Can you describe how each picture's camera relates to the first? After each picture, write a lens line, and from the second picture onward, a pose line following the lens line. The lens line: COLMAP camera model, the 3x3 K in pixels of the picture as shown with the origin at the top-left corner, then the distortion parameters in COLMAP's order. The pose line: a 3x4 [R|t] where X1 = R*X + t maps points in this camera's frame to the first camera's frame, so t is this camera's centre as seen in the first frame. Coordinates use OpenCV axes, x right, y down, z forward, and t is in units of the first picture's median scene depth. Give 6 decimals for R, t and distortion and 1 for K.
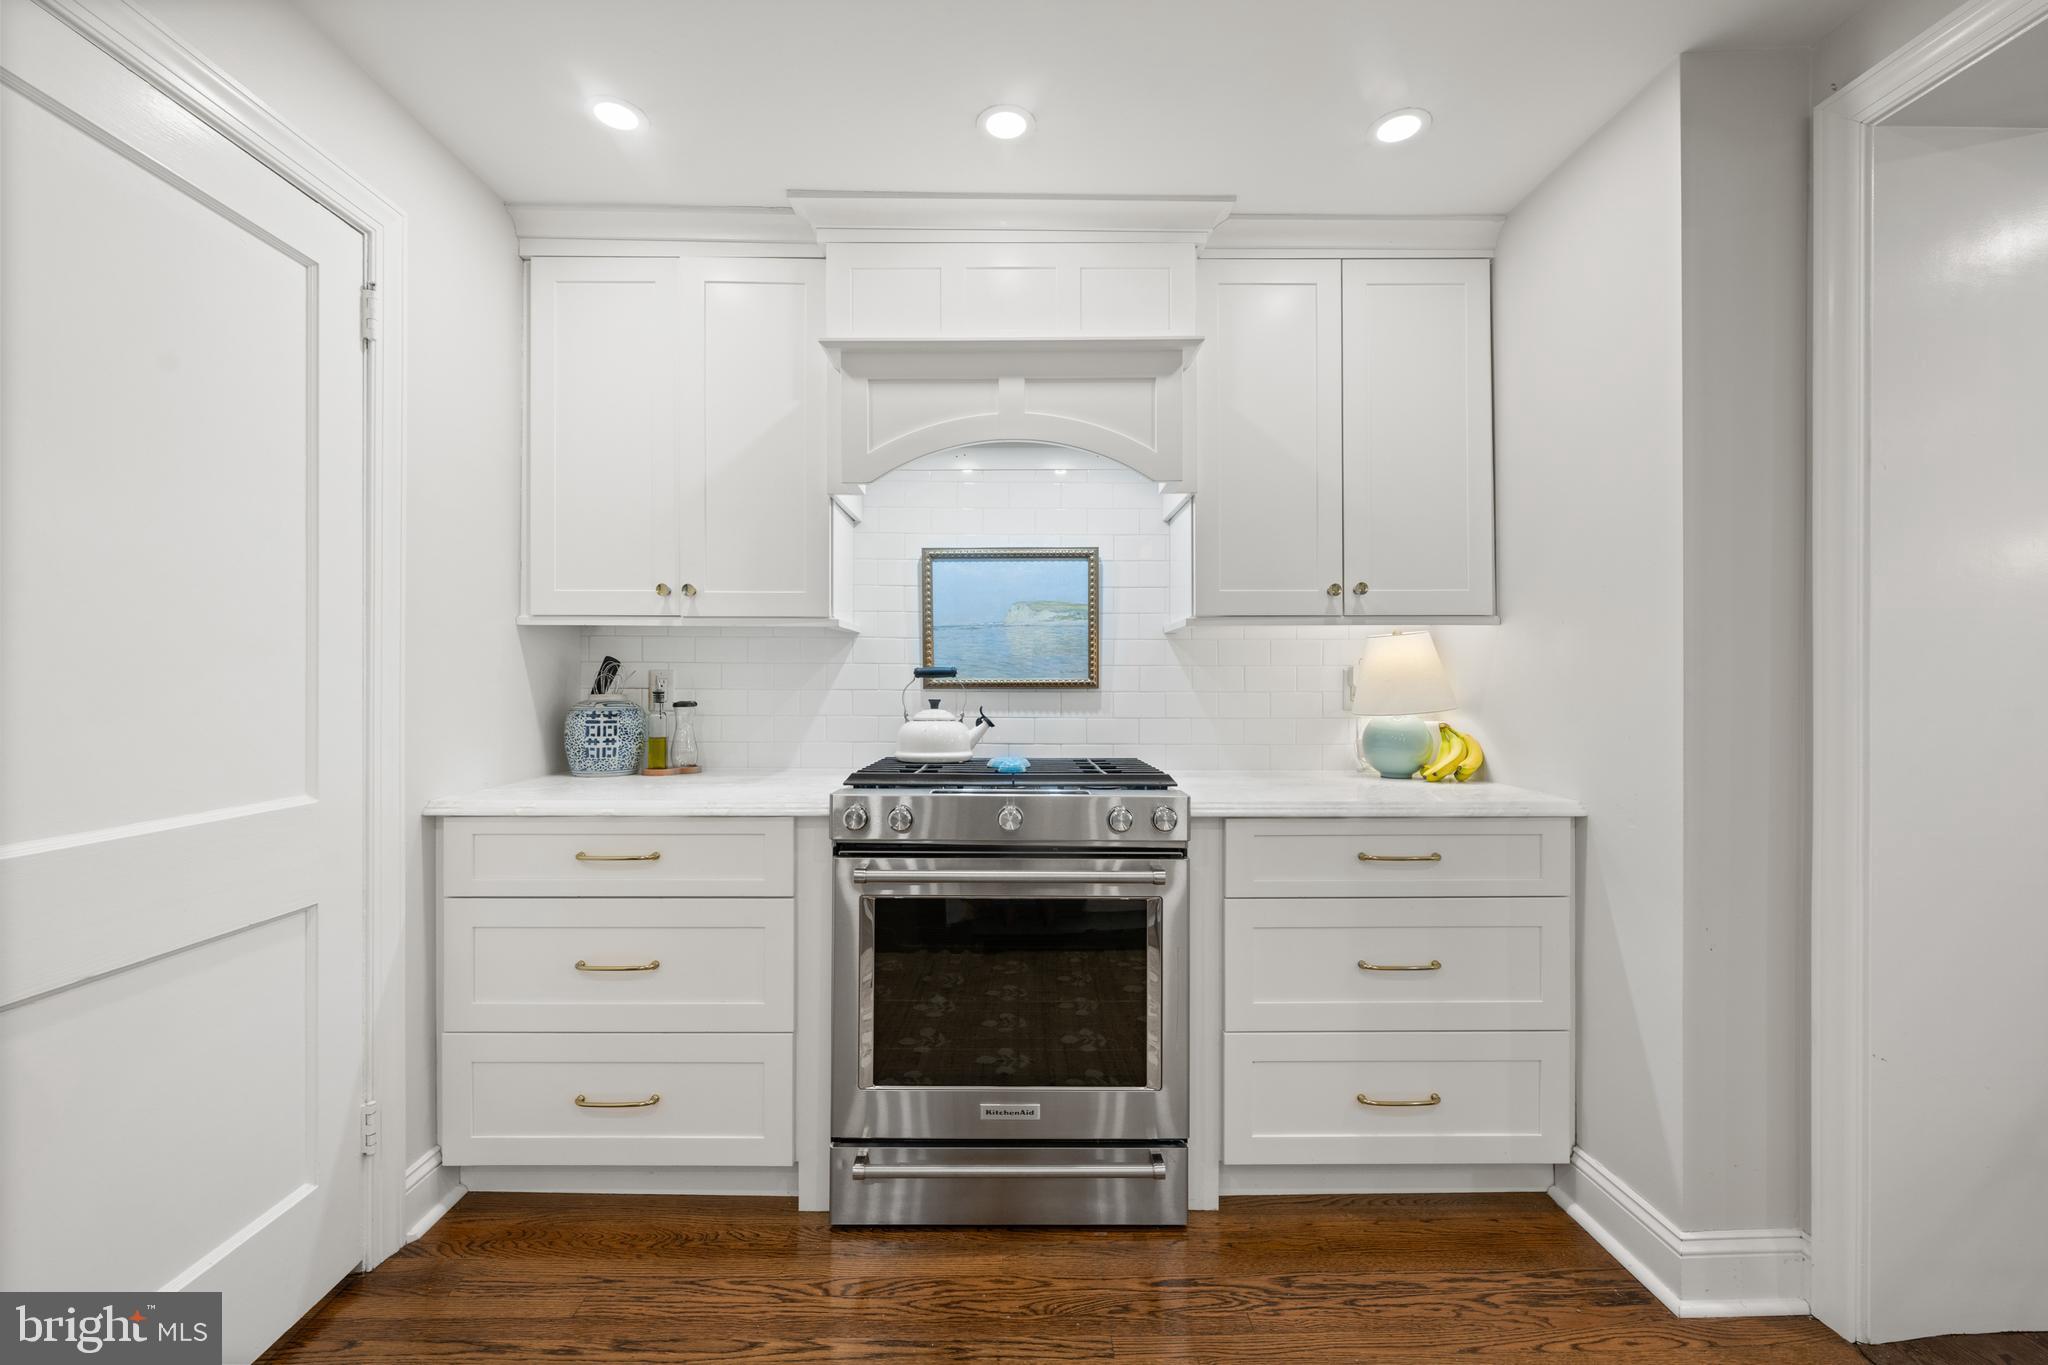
lens RADIAL K [[832.9, 0, 1019.8], [0, 832.9, 680.8], [0, 0, 1]] dist [-0.001244, 0.000143]
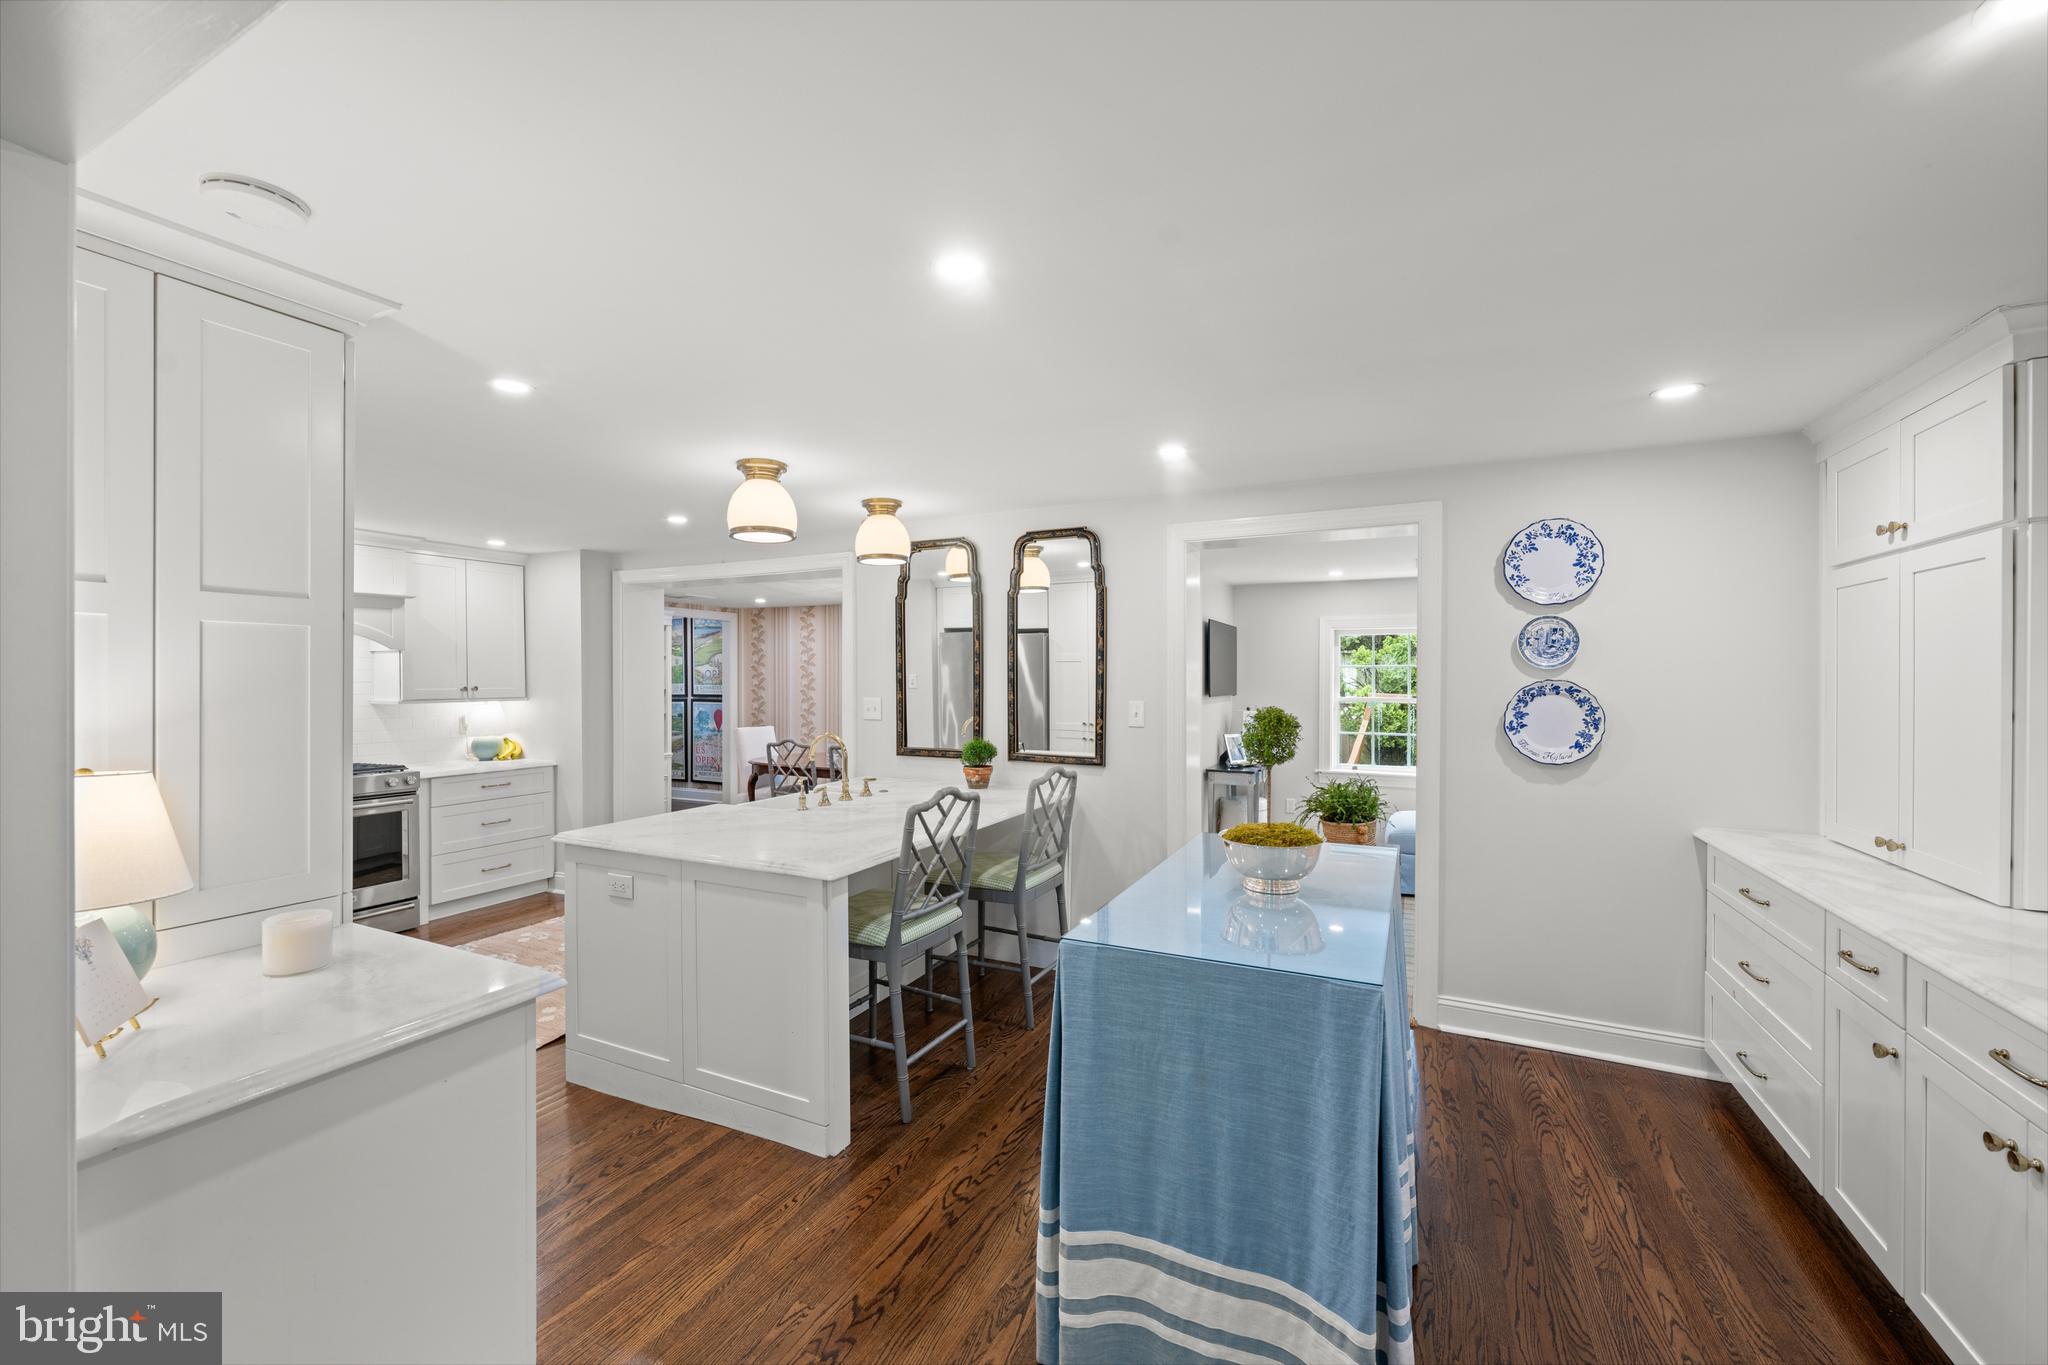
lens RADIAL K [[819.1, 0, 1021.9], [0, 819.1, 679.2], [0, 0, 1]] dist [-0.001068, 0.000434]
pose [[0.453971, -0.003847, 0.891008, -1.066757], [0.002992, 0.999992, 0.002793, -0.136973], [-0.891011, 0.001397, 0.453979, -1.643348]]
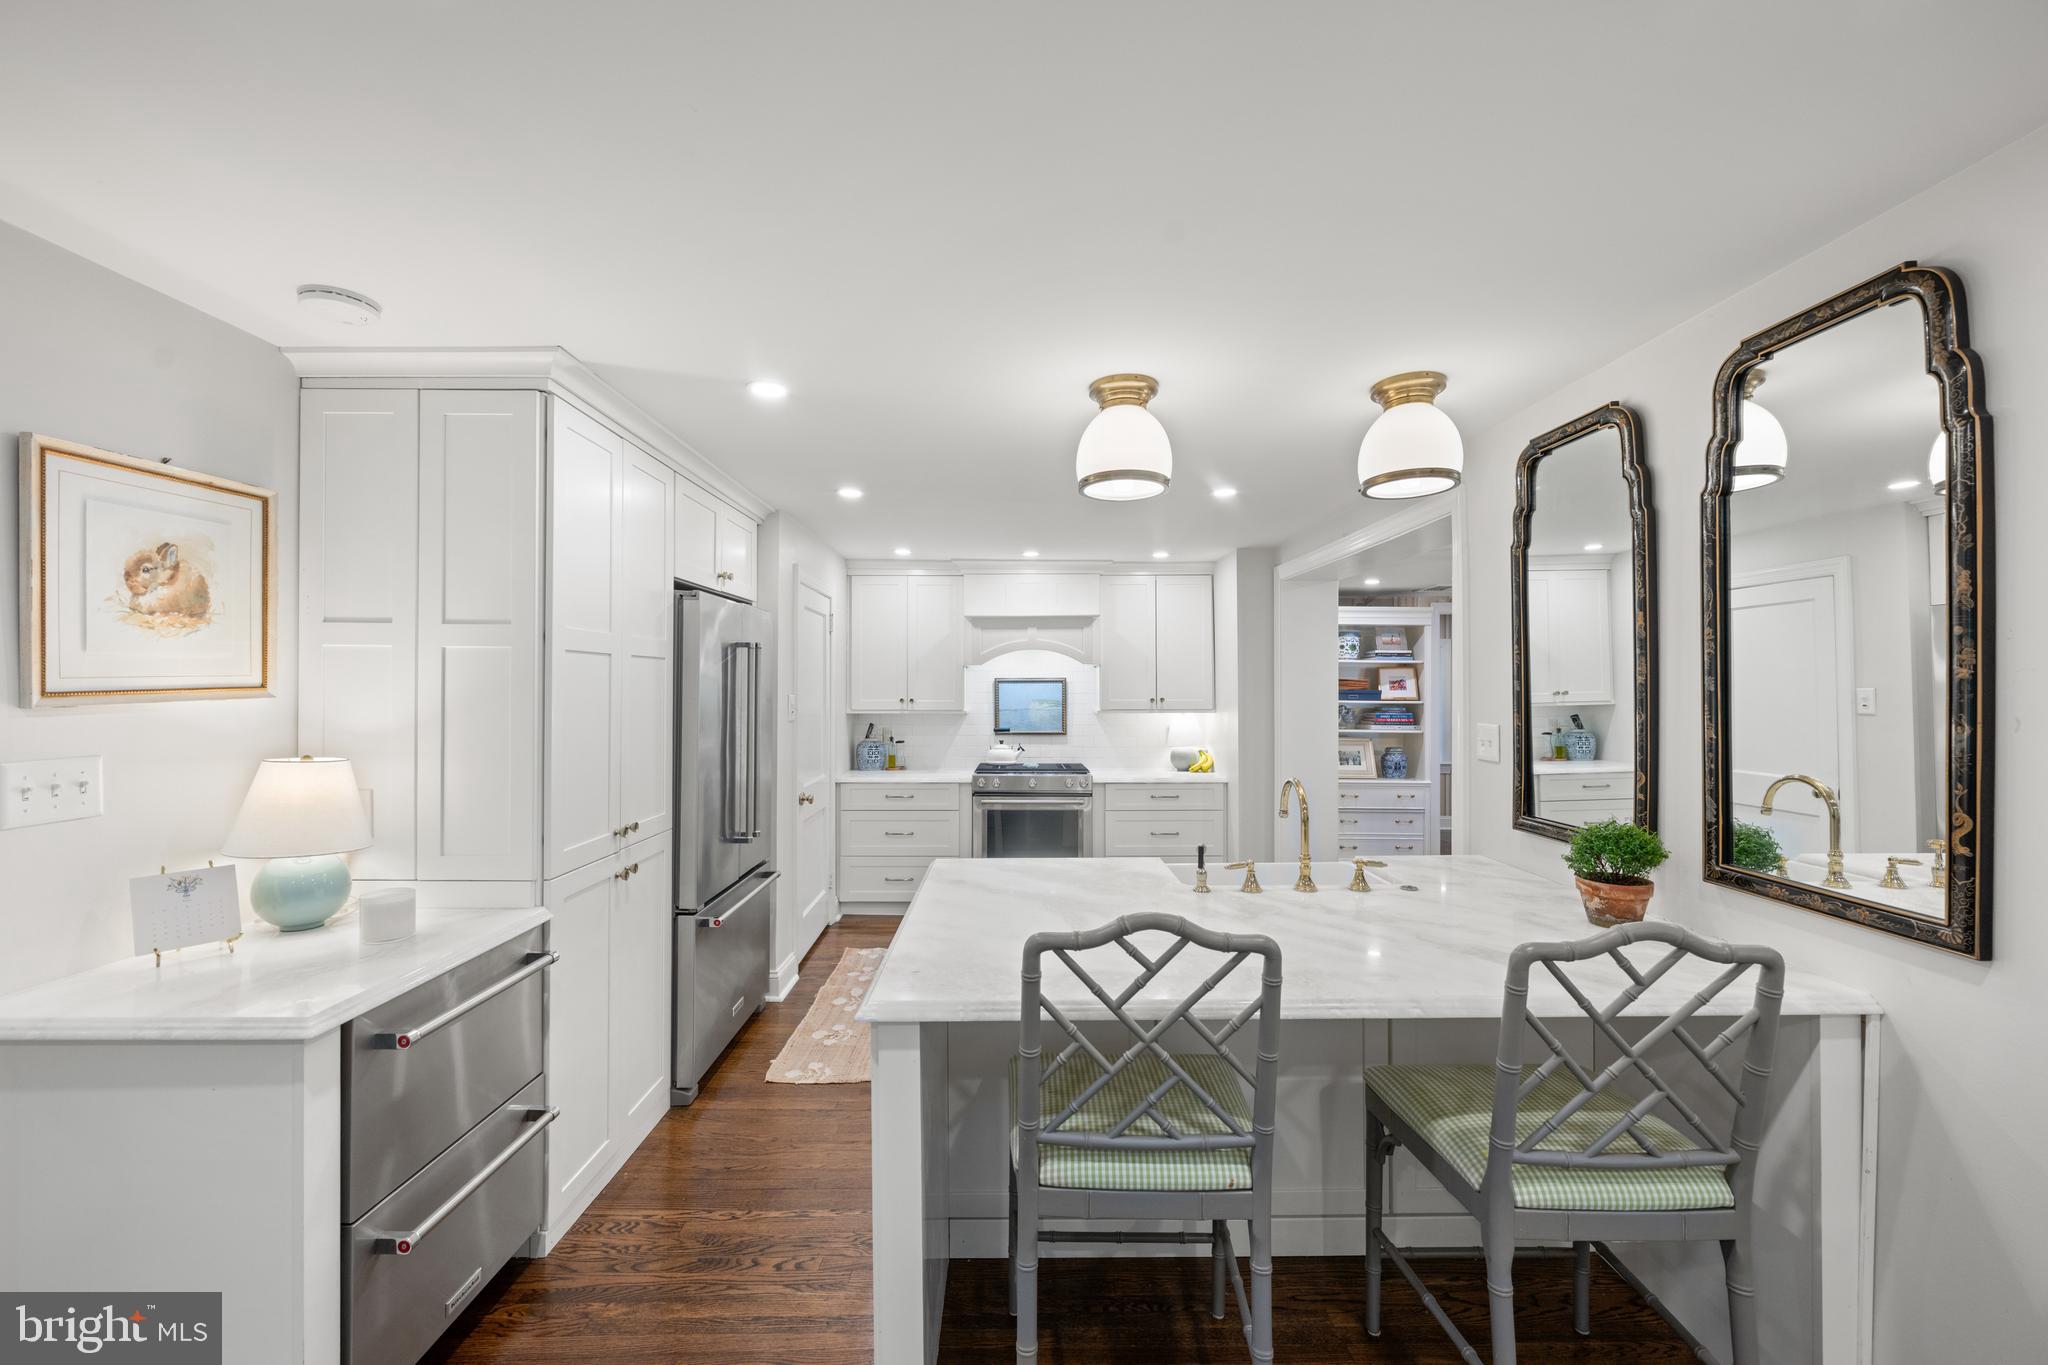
lens RADIAL K [[819.1, 0, 1014.6], [0, 819.1, 686.2], [0, 0, 1]] dist [-0.001068, 0.000434]
pose [[0.999892, -0.003030, -0.014397, -0.026252], [0.002955, 0.999982, -0.005243, -0.136753], [0.014413, 0.005200, 0.999883, -1.590208]]
